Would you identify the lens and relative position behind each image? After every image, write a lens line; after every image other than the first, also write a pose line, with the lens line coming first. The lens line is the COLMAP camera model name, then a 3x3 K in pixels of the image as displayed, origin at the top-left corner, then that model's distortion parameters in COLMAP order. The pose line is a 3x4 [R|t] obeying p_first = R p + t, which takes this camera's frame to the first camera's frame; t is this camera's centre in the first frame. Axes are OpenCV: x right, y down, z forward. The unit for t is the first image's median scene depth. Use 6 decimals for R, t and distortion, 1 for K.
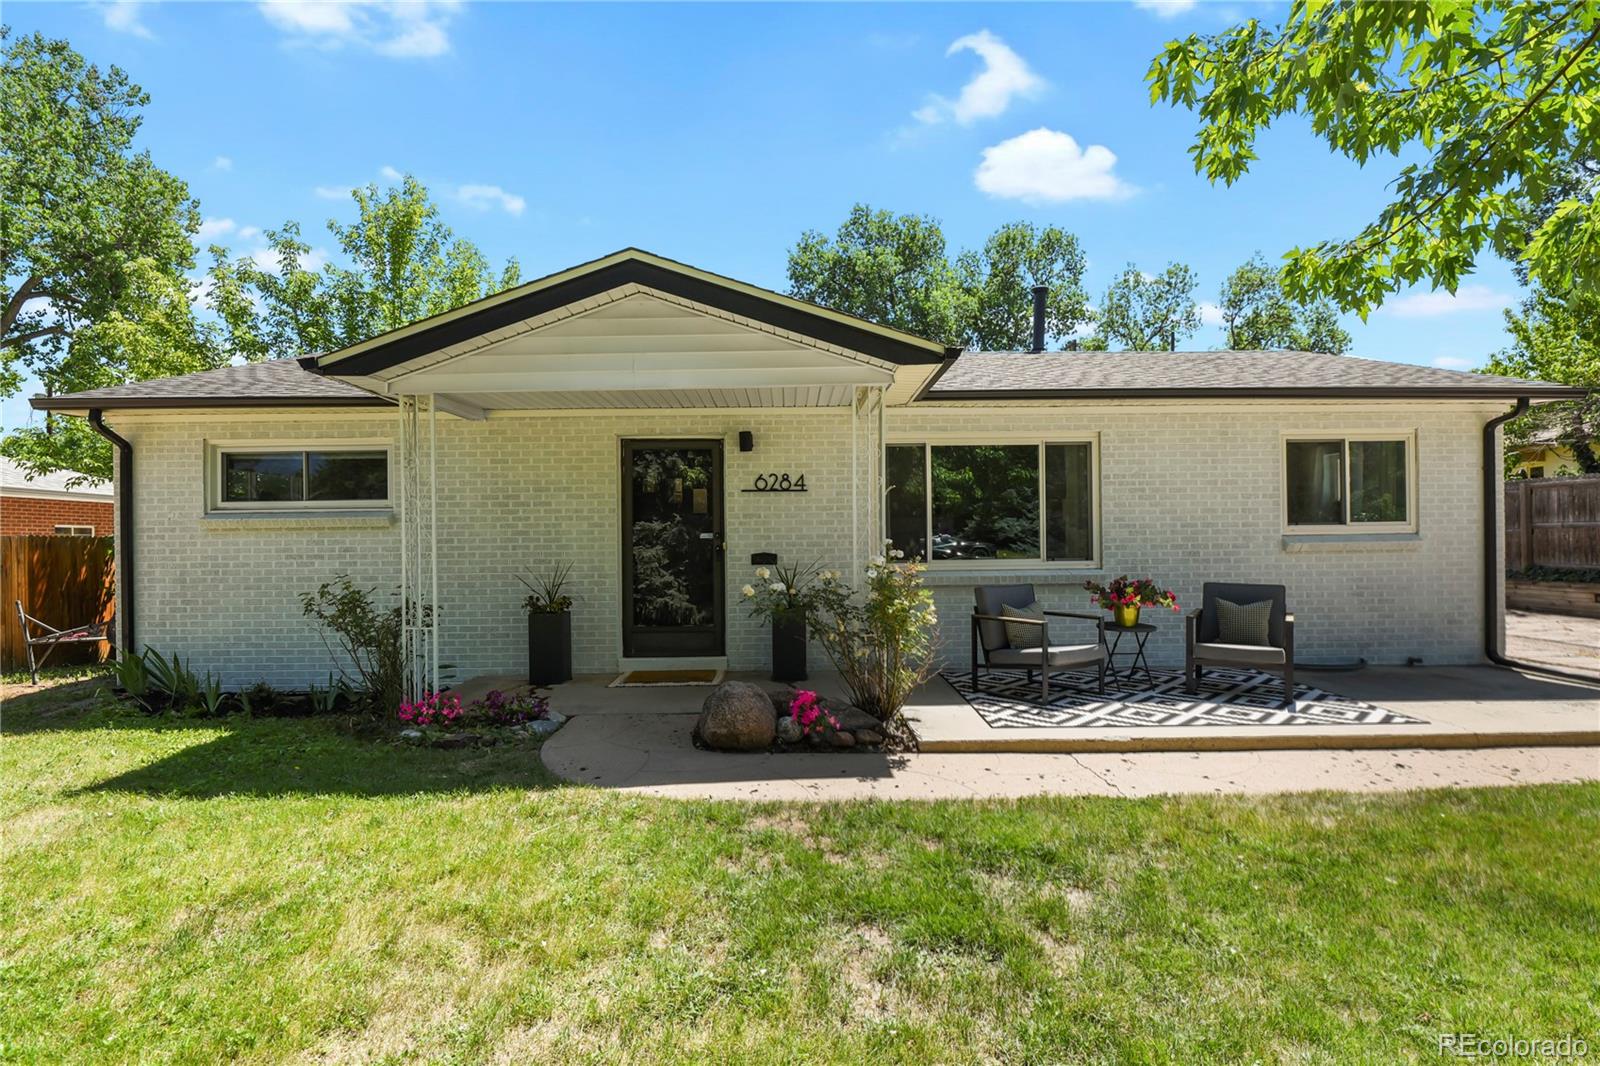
lens RADIAL K [[775.3, 0, 791.8], [0, 775.3, 537.1], [0, 0, 1]] dist [-0.006526, -0.004713]
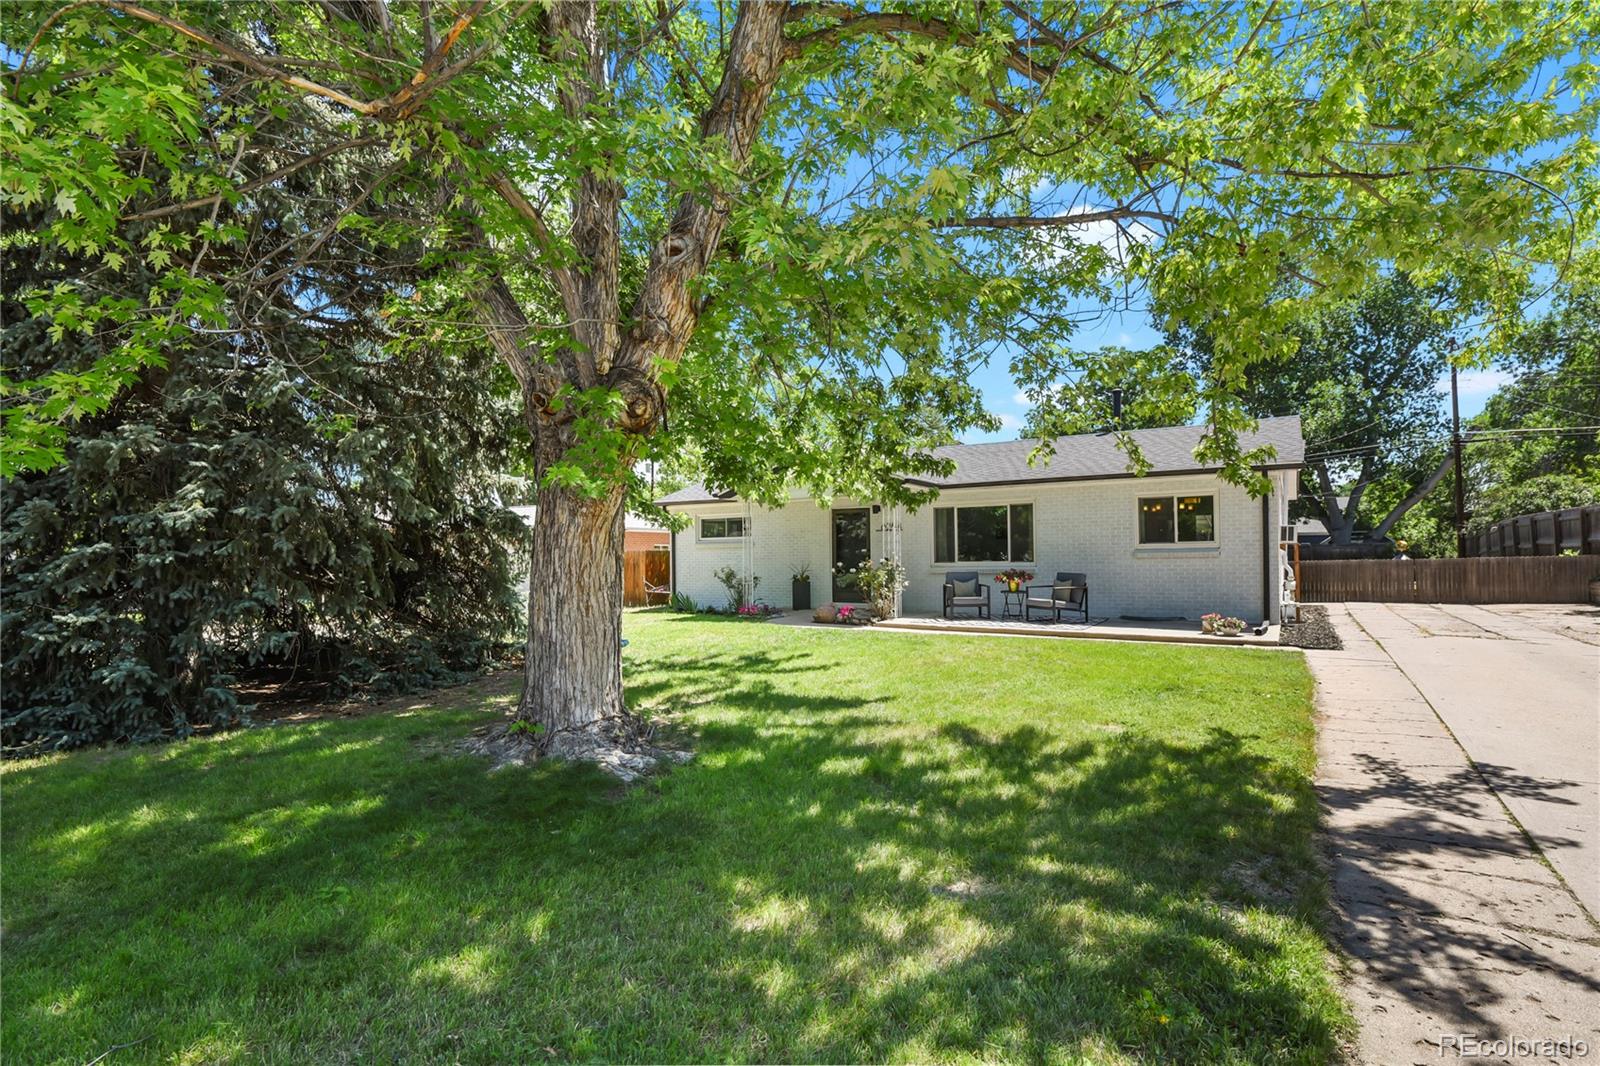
lens RADIAL K [[775.3, 0, 803.4], [0, 775.3, 537.7], [0, 0, 1]] dist [-0.006526, -0.004713]
pose [[0.836756, -0.012161, -0.547441, 0.989165], [0.001447, 0.999799, -0.019999, 0.006616], [0.547574, 0.015942, 0.836605, -1.007073]]
